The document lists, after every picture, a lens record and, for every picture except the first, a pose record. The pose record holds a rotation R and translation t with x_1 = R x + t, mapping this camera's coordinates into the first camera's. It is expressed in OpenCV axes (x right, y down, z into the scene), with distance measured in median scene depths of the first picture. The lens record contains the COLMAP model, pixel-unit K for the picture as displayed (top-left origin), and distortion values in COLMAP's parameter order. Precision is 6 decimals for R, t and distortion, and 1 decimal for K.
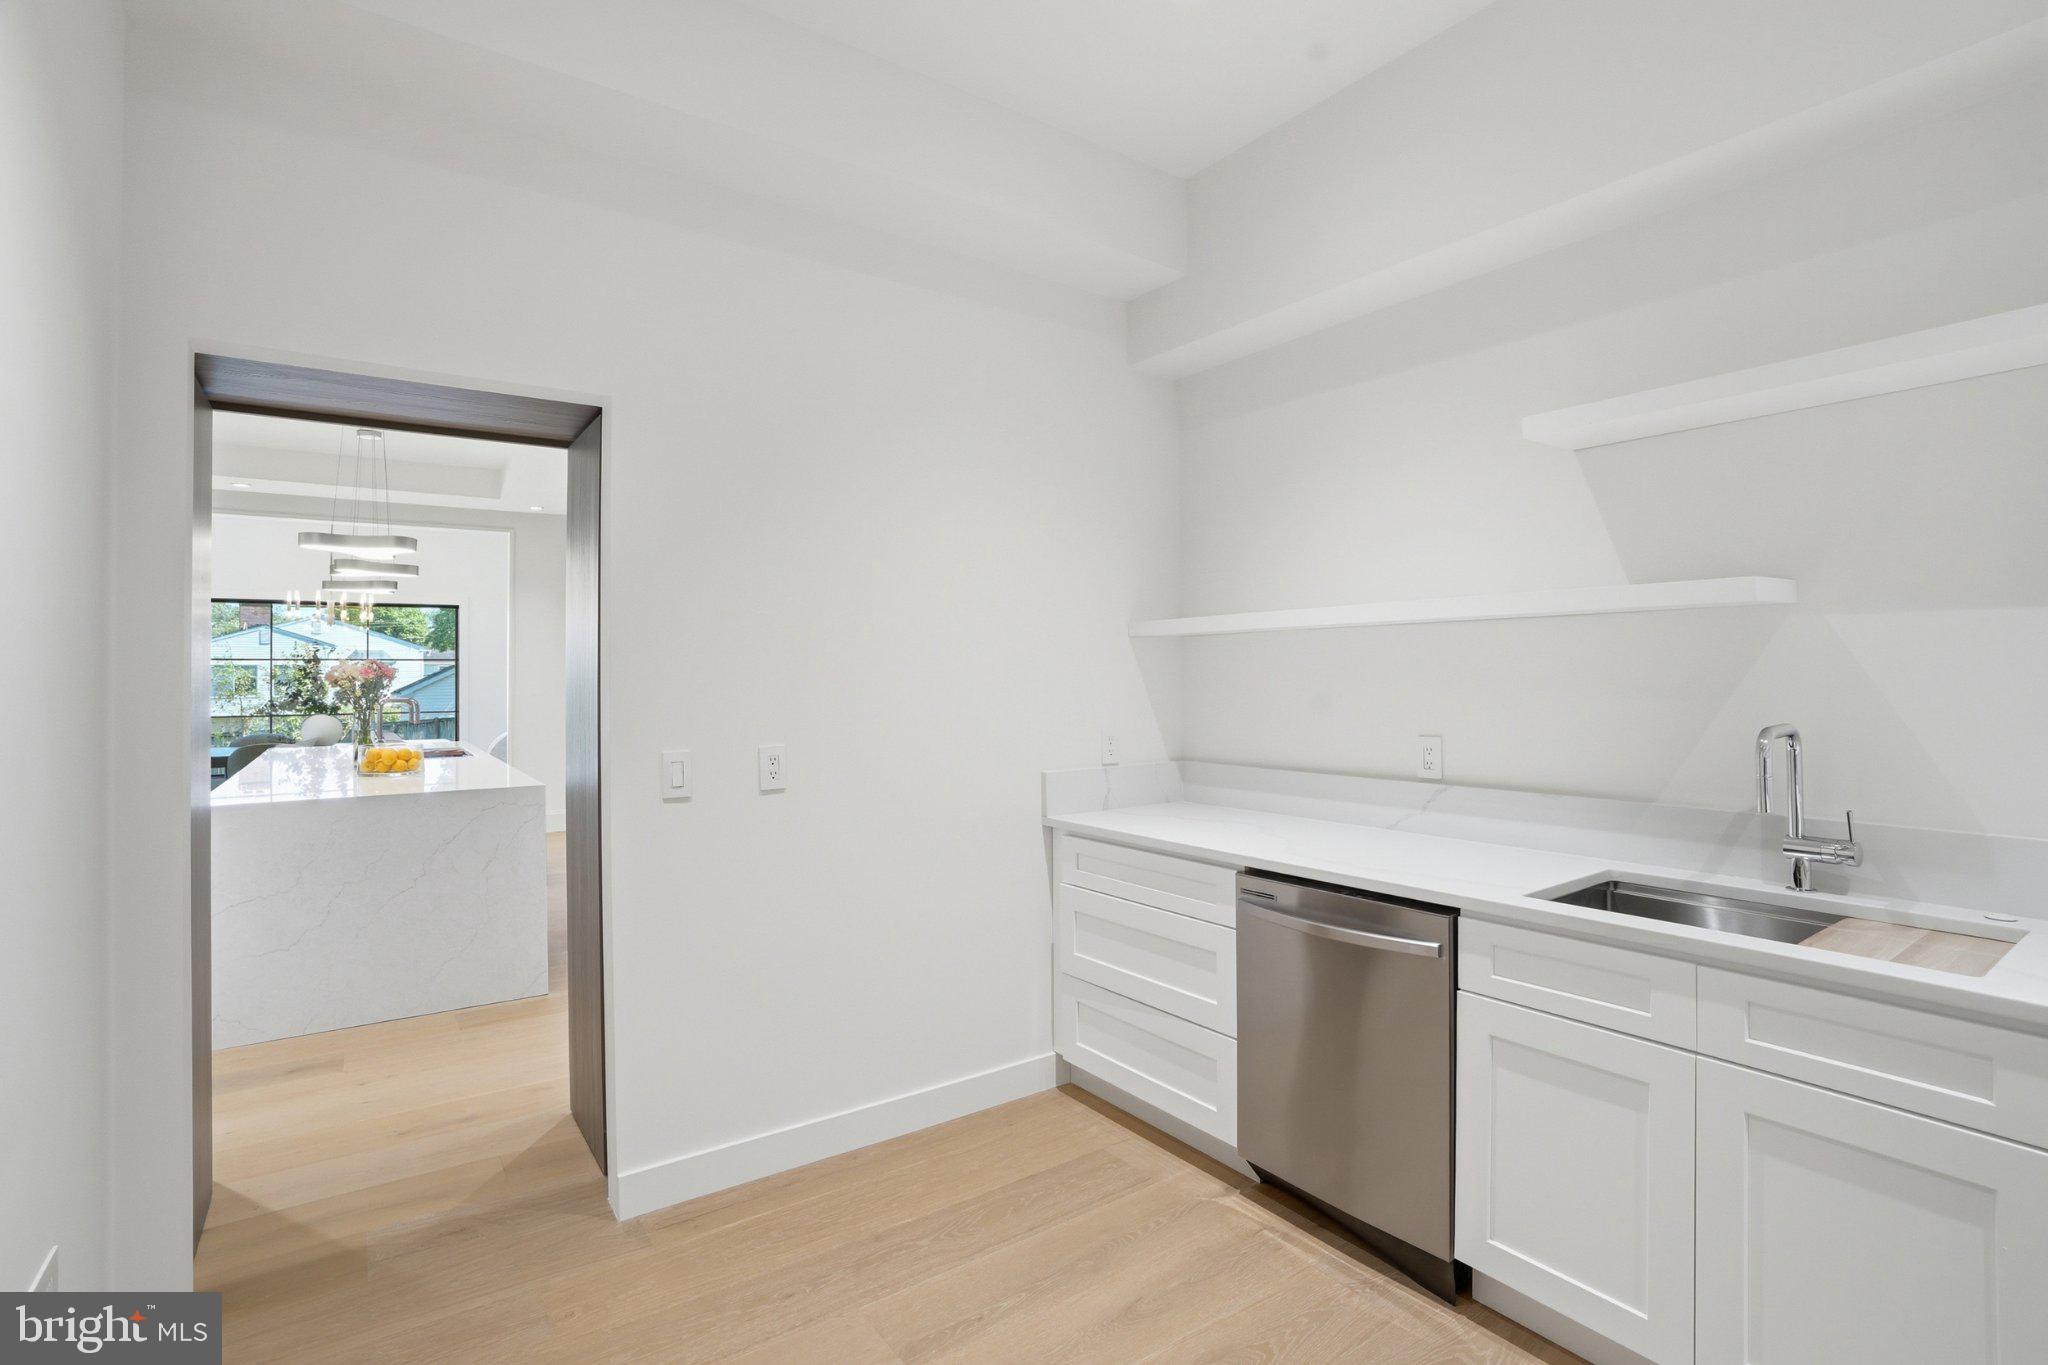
lens RADIAL K [[968.0, 0, 1029.9], [0, 968.0, 681.1], [0, 0, 1]] dist [-0.072888, 0.030003]
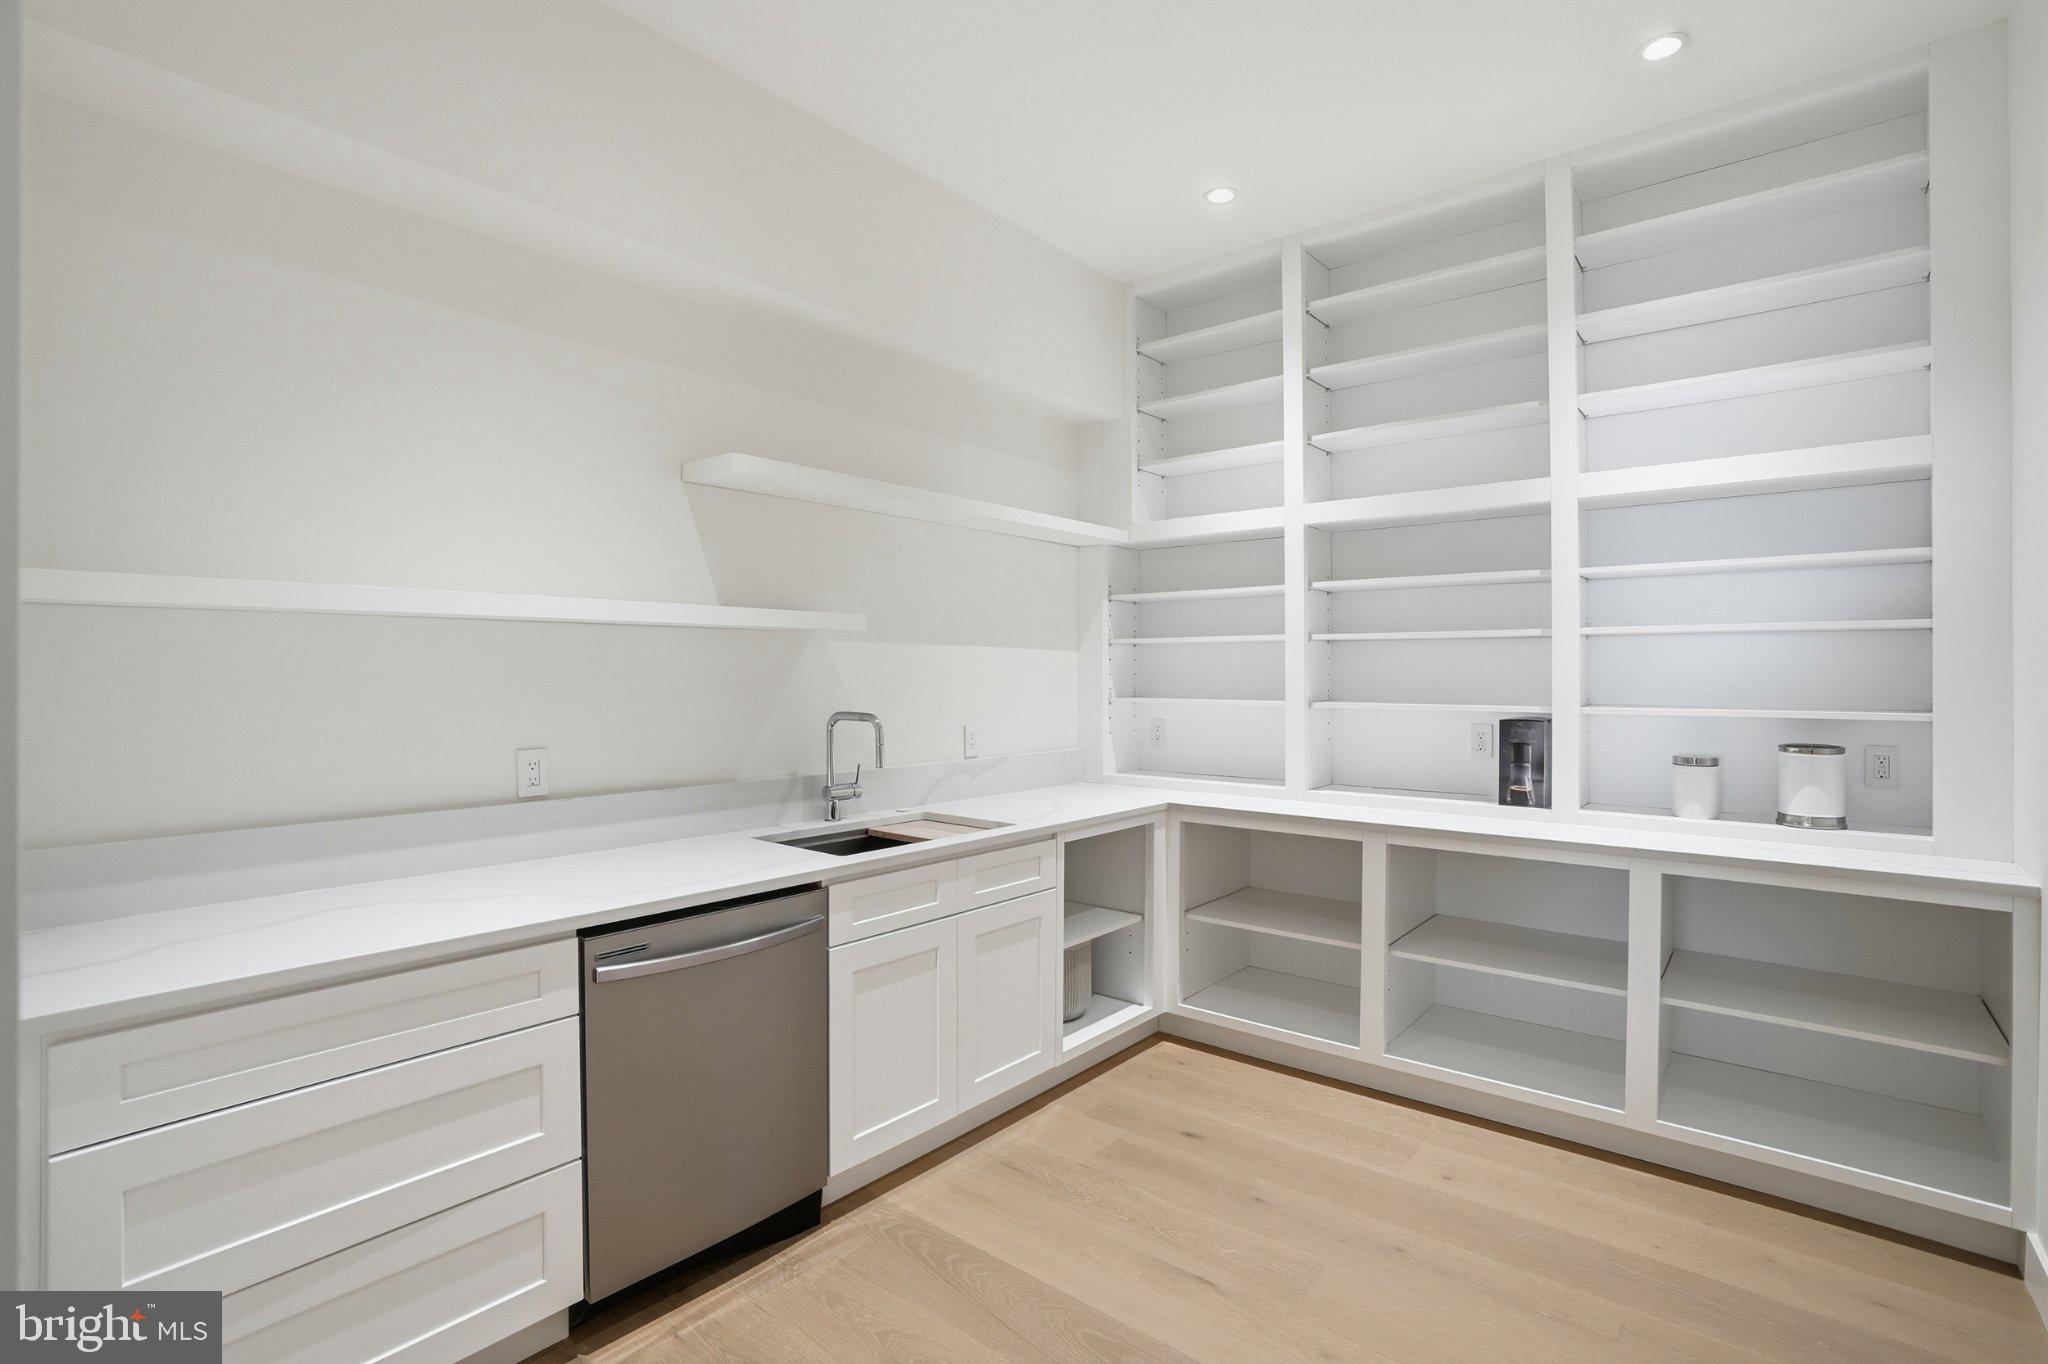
lens RADIAL K [[1009.3, 0, 1025.7], [0, 1009.3, 671.6], [0, 0, 1]] dist [-0.072771, 0.037111]
pose [[-0.272822, 0.003607, 0.962058, -0.720163], [0.004803, 0.999986, -0.002387, -0.011932], [-0.962053, 0.003970, -0.272835, 0.980308]]
